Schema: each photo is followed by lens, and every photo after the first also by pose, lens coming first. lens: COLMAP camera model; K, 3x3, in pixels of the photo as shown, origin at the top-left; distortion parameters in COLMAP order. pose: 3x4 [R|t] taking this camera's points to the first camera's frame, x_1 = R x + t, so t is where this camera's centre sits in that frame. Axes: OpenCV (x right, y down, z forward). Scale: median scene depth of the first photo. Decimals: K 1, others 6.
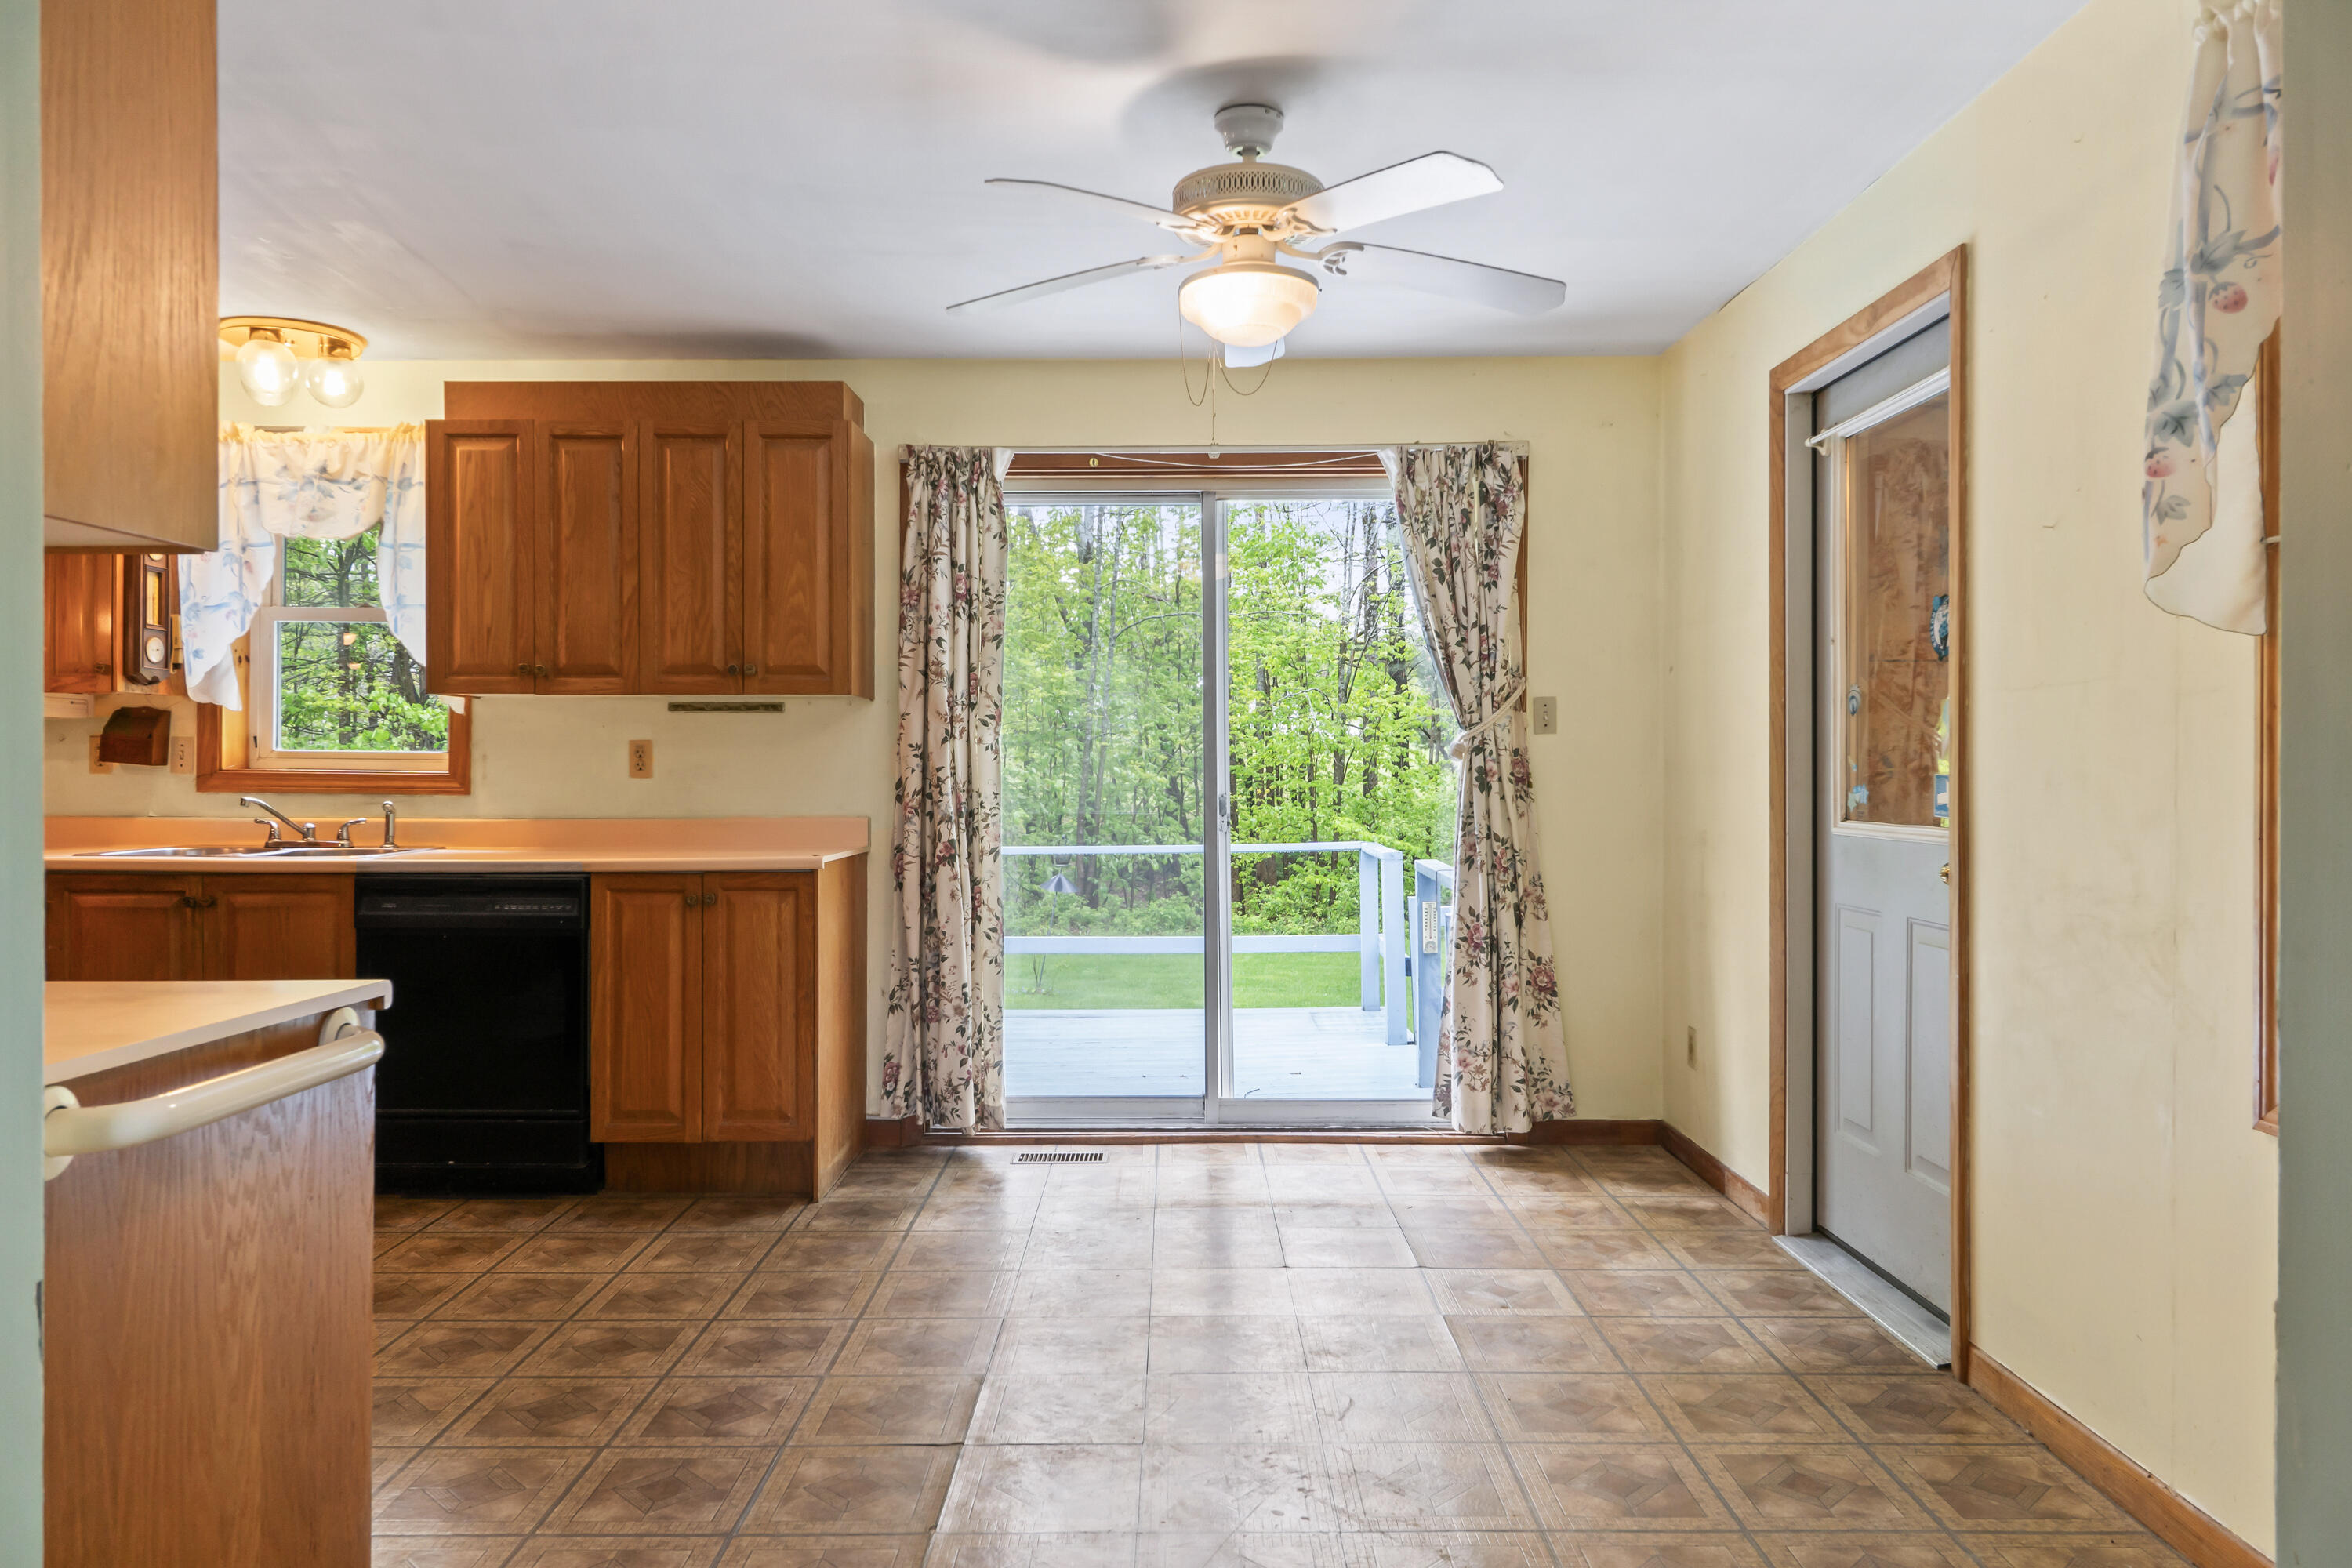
lens RADIAL K [[1573.4, 0, 1174.1], [0, 1573.4, 774.4], [0, 0, 1]] dist [-0.001469, 0.000424]
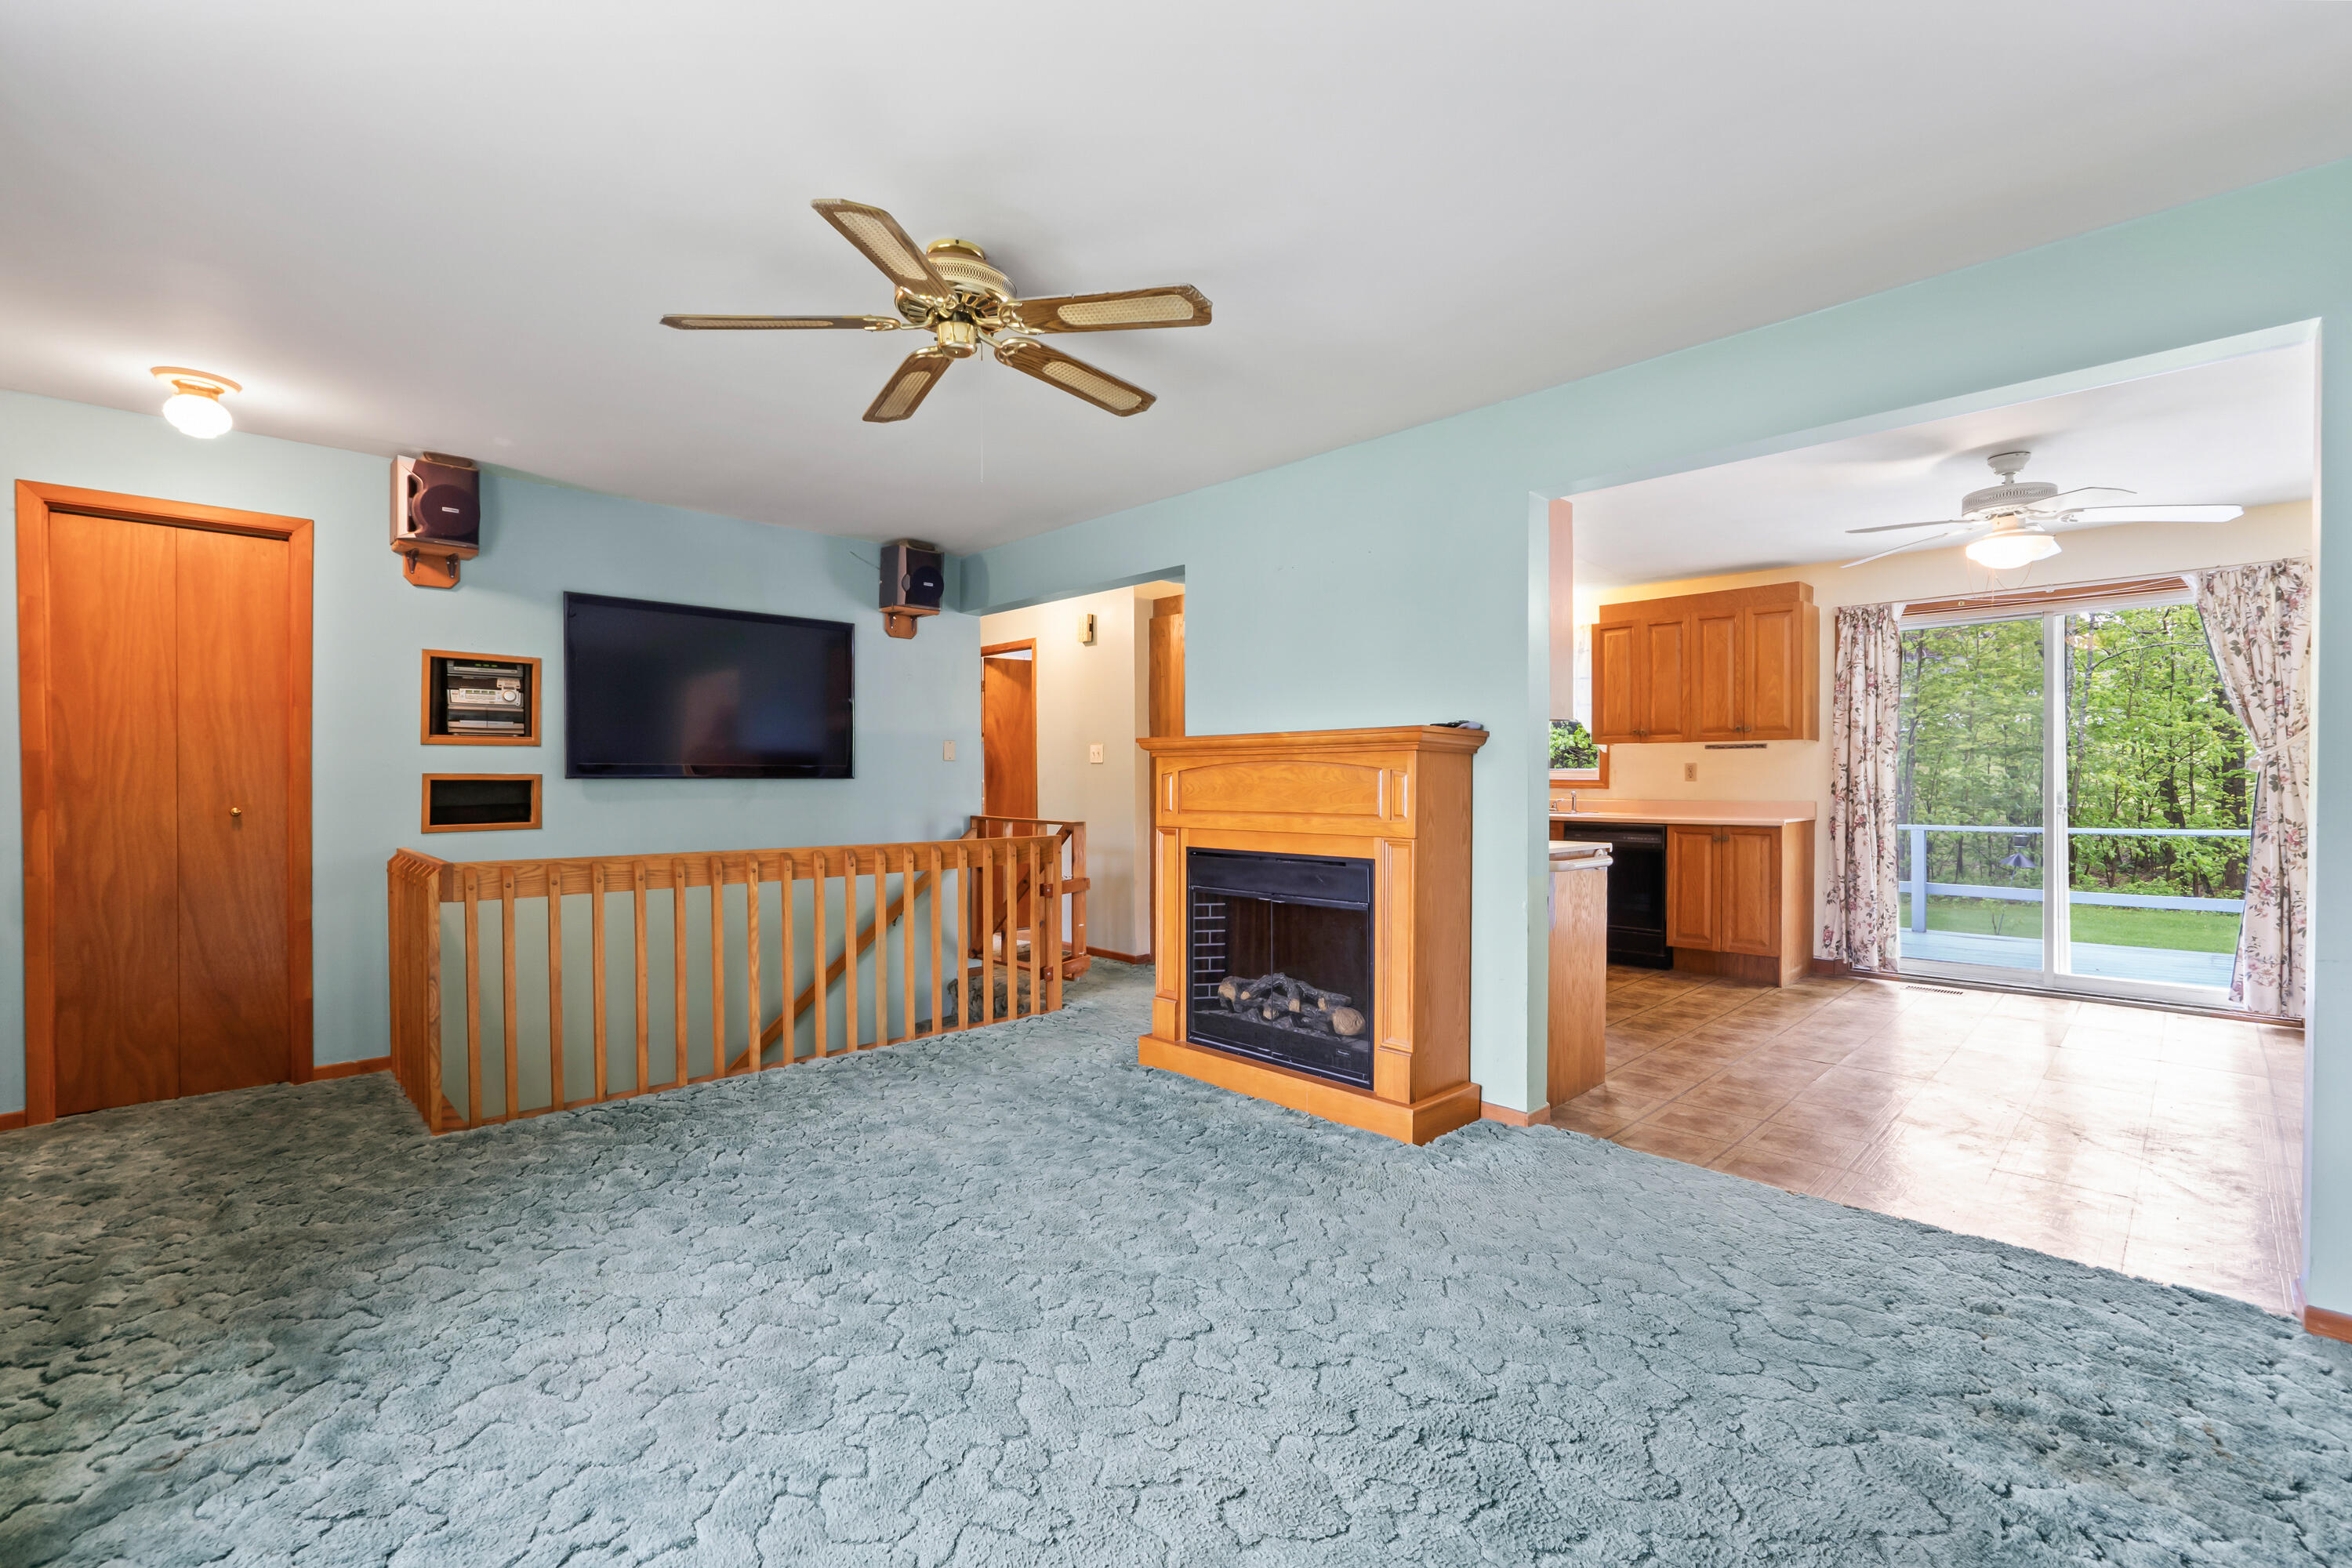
lens RADIAL K [[985.2, 0, 1193.0], [0, 985.2, 787.2], [0, 0, 1]] dist [-0.005825, -0.000926]
pose [[0.702486, 0.004437, -0.711684, 0.134169], [0.000267, 0.999979, 0.006498, 0.000924], [0.711698, -0.004755, 0.702470, -0.412019]]
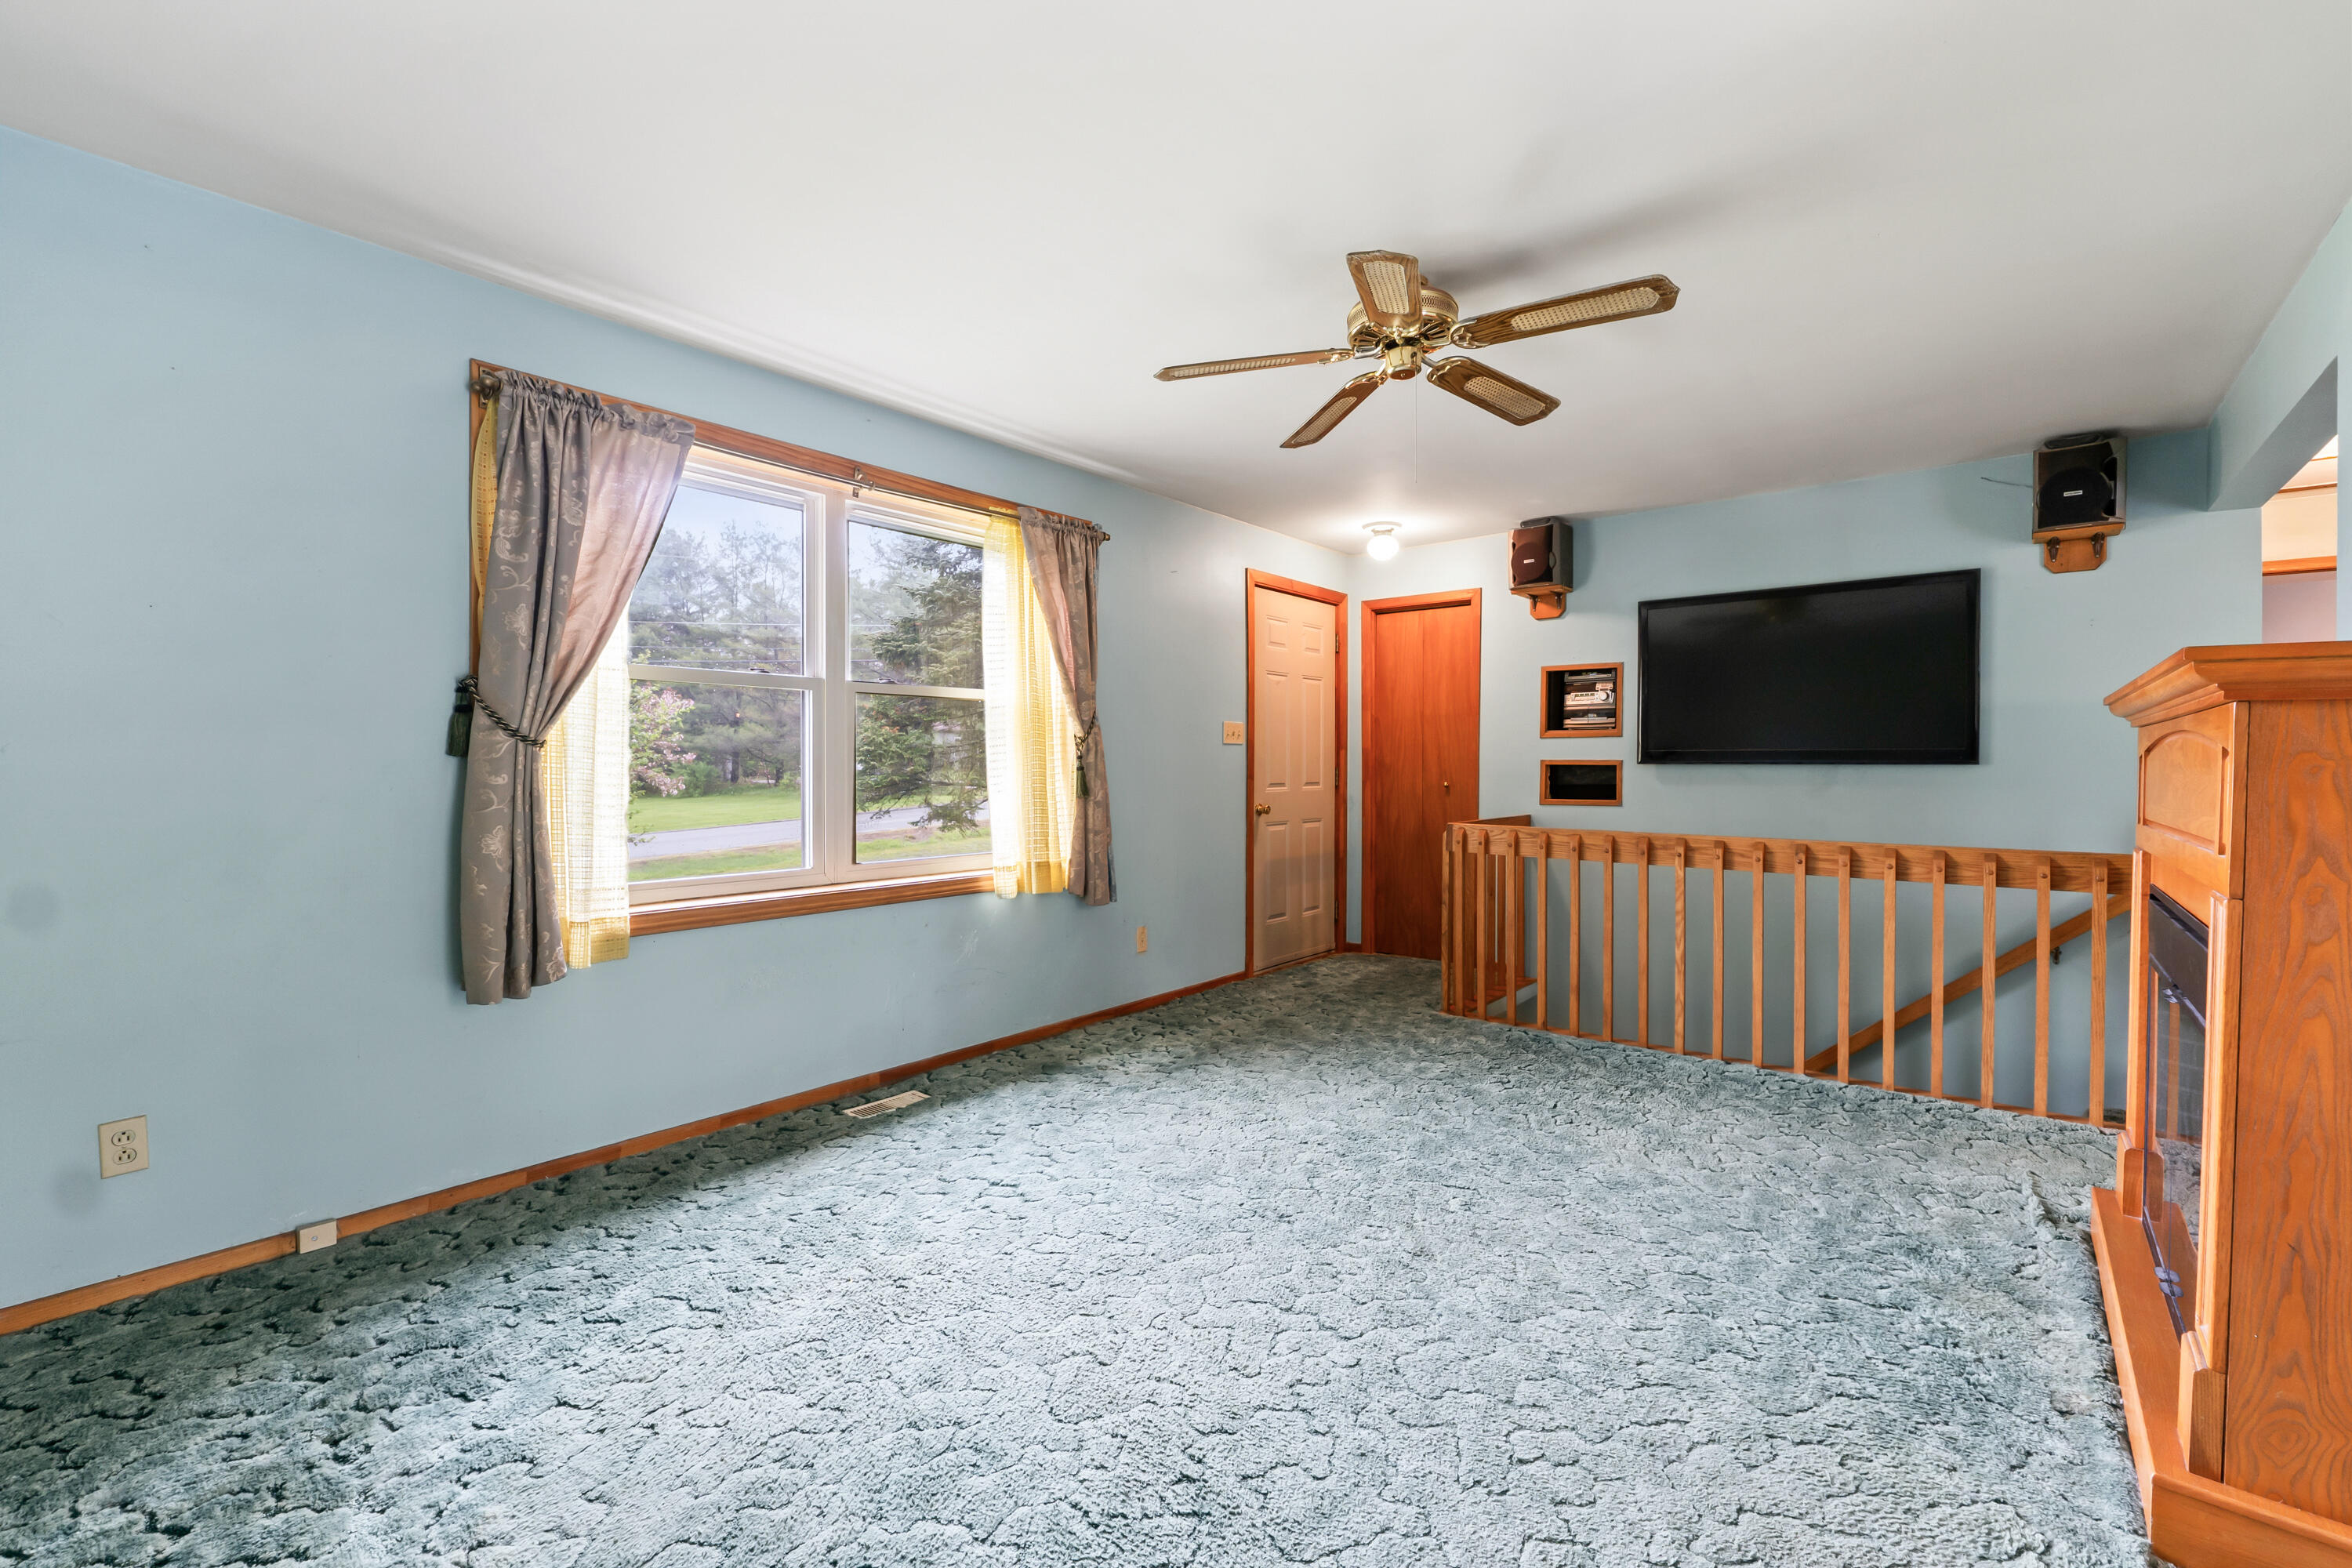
lens RADIAL K [[985.2, 0, 1191.1], [0, 985.2, 772.2], [0, 0, 1]] dist [-0.005825, -0.000926]
pose [[-0.631444, 0.005211, -0.775404, 0.194118], [-0.002038, 0.999963, 0.008379, 0.000324], [0.775419, 0.006871, -0.631410, 0.106931]]
